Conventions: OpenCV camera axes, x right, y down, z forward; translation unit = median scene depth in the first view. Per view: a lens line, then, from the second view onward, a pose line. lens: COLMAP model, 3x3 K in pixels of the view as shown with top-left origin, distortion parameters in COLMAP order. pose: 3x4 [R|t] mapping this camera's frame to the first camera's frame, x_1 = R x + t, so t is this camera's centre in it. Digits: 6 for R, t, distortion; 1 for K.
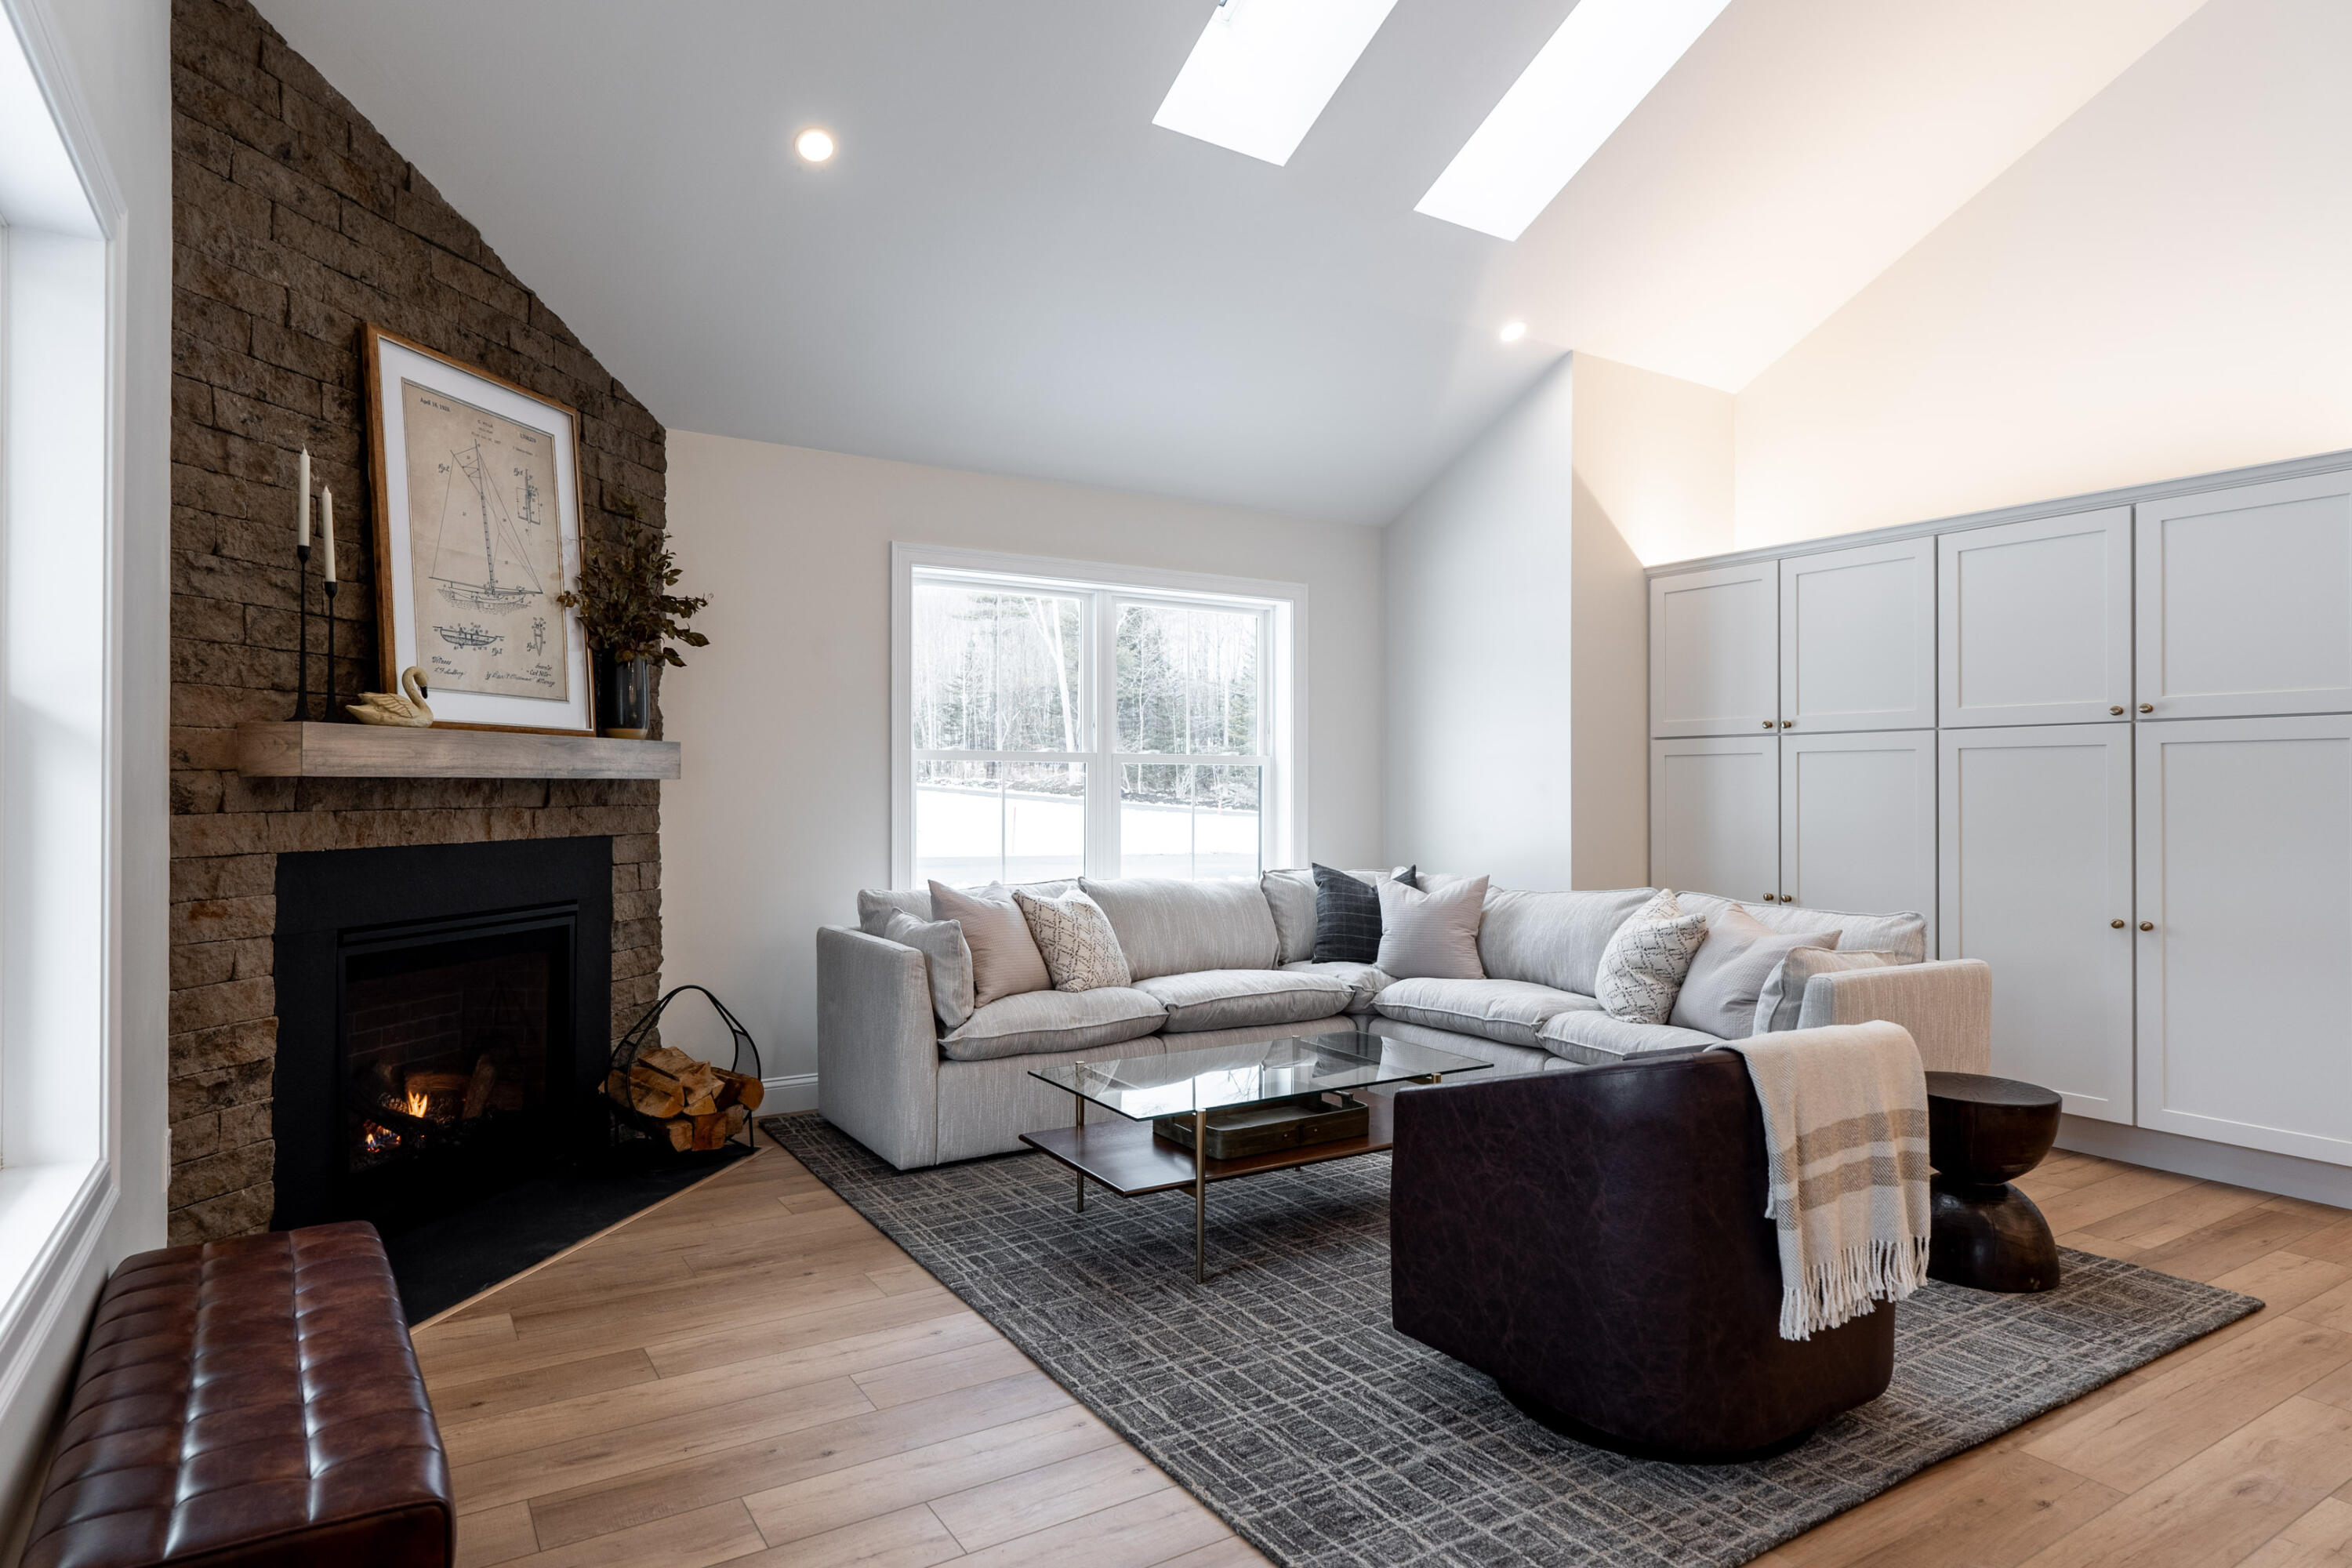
lens RADIAL K [[1321.1, 0, 1176.0], [0, 1321.1, 784.0], [0, 0, 1]] dist [-0.003221, -0.001425]
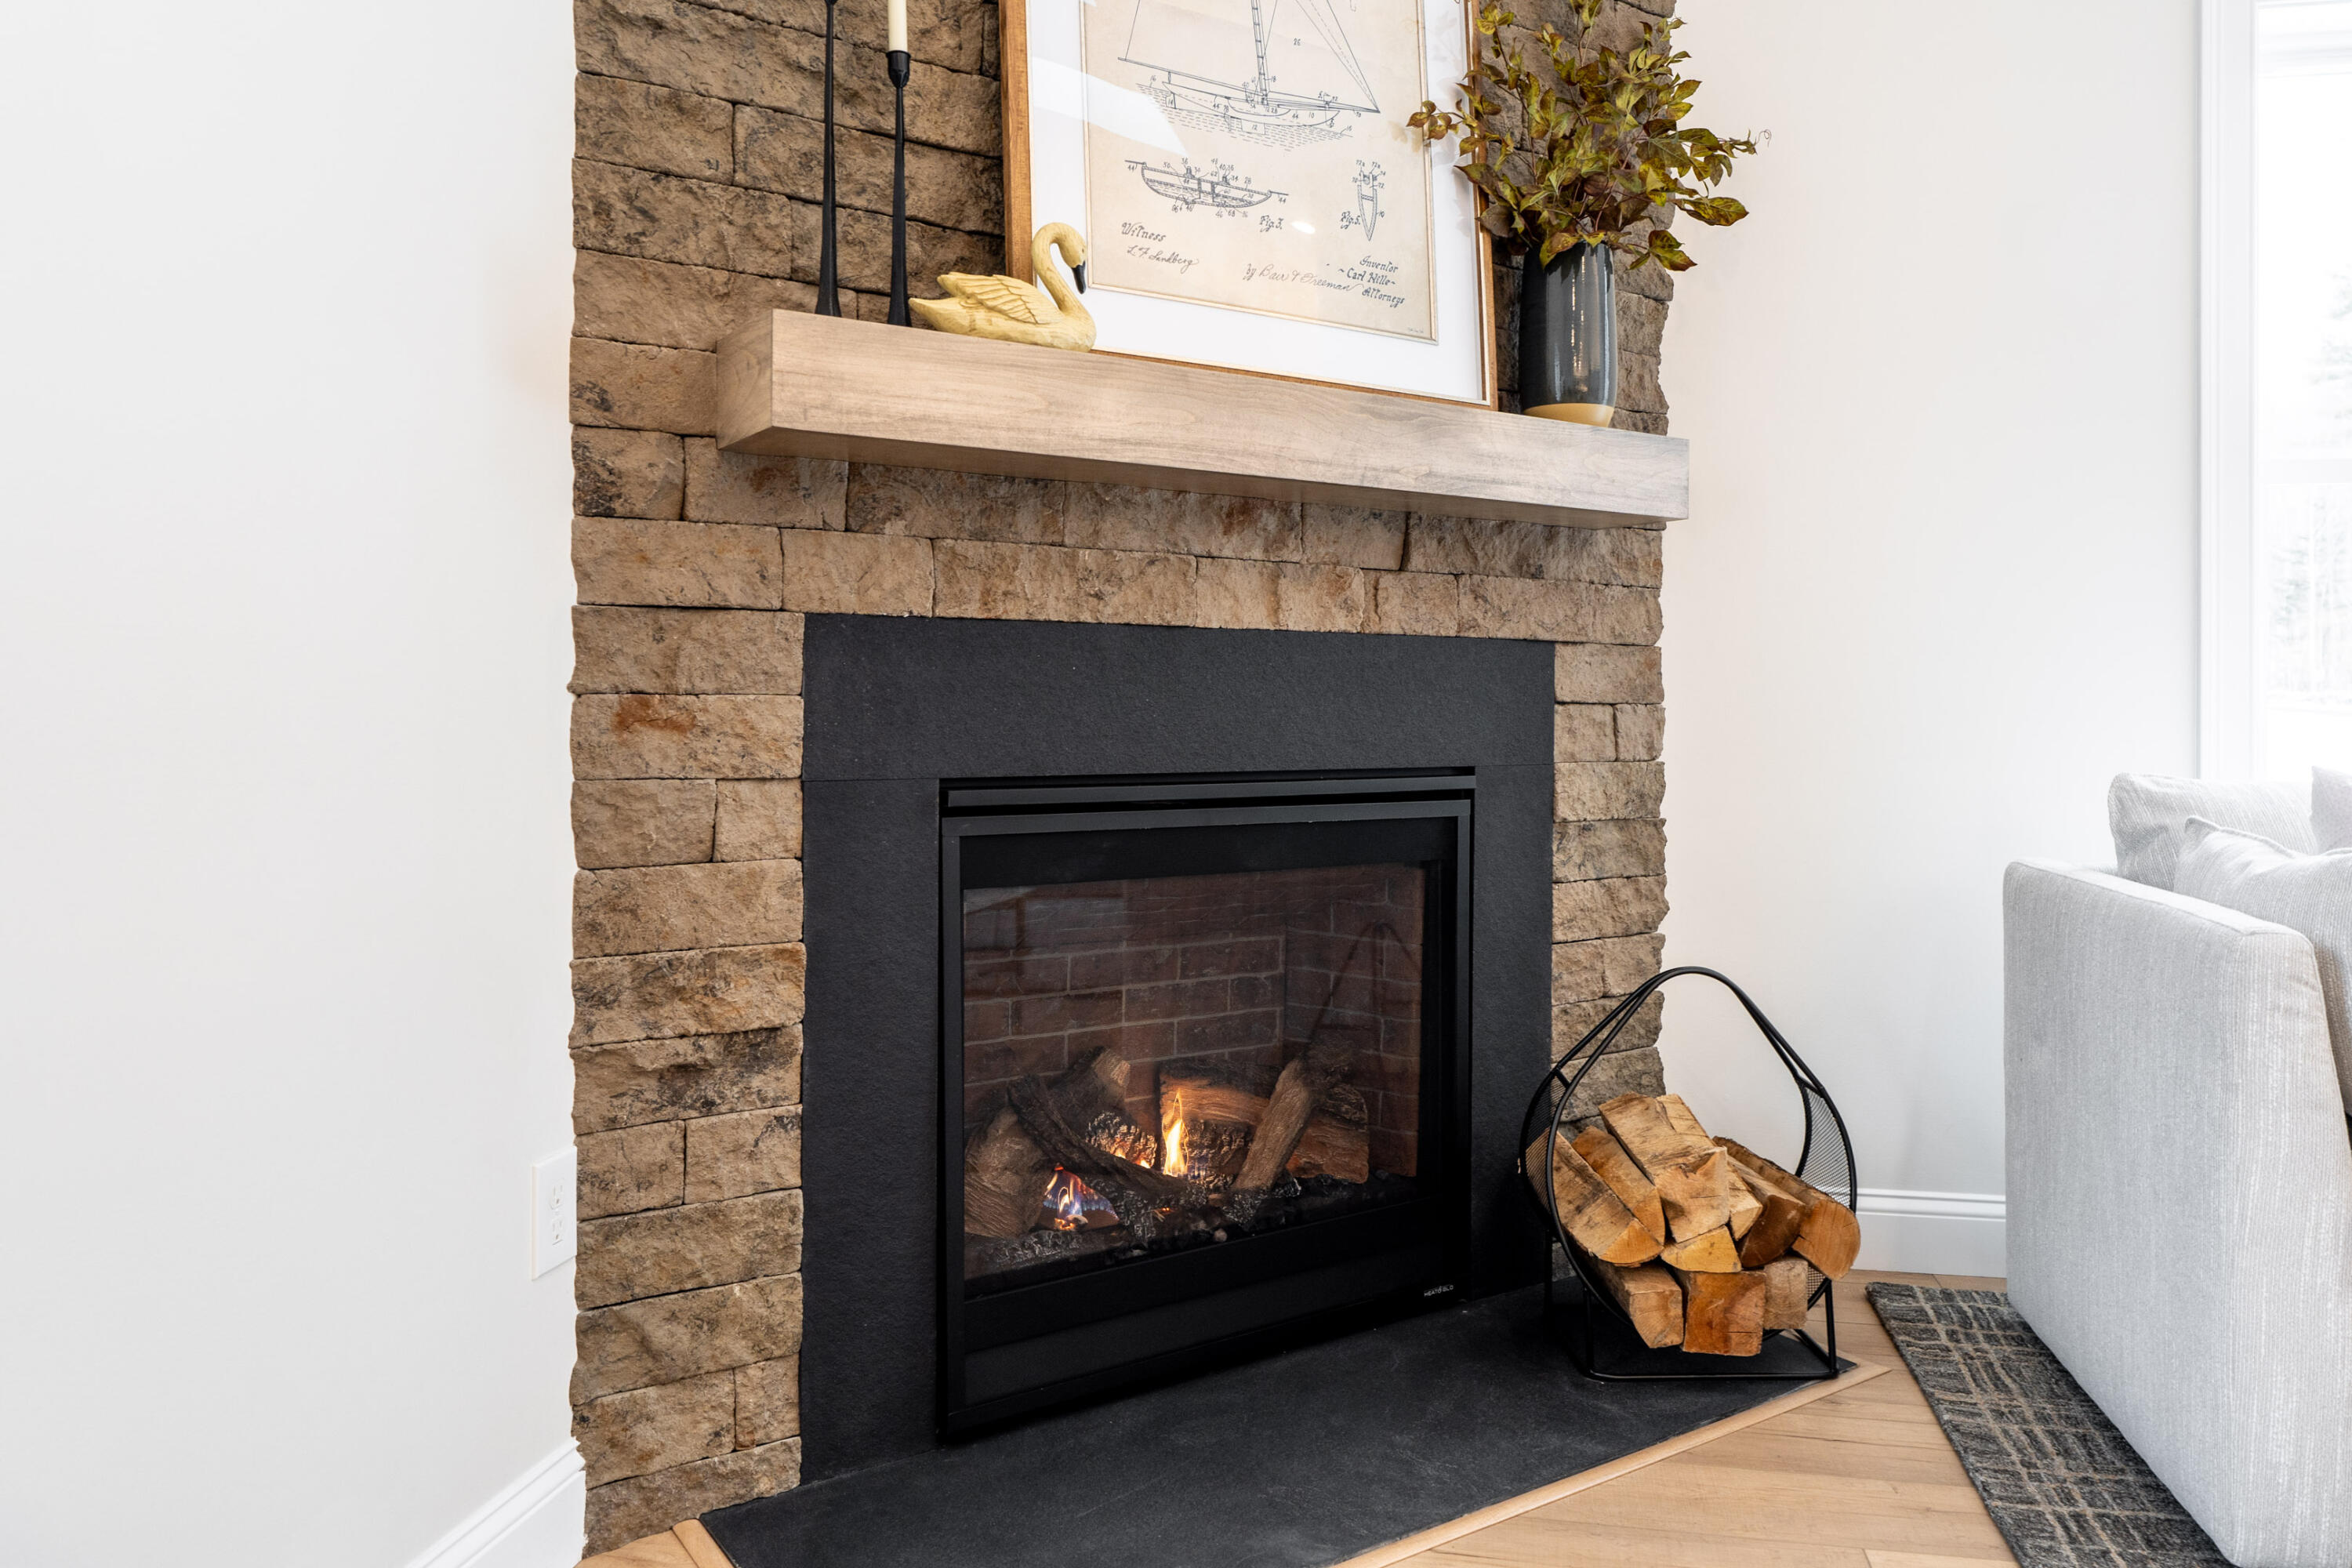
lens RADIAL K [[1790.7, 0, 1177.4], [0, 1790.7, 696.1], [0, 0, 1]] dist [-0.000666, 0.002030]
pose [[0.746449, 0.001070, -0.665441, -0.121566], [-0.000704, 0.999999, 0.000817, 0.076833], [0.665442, -0.000141, 0.746450, 0.547362]]
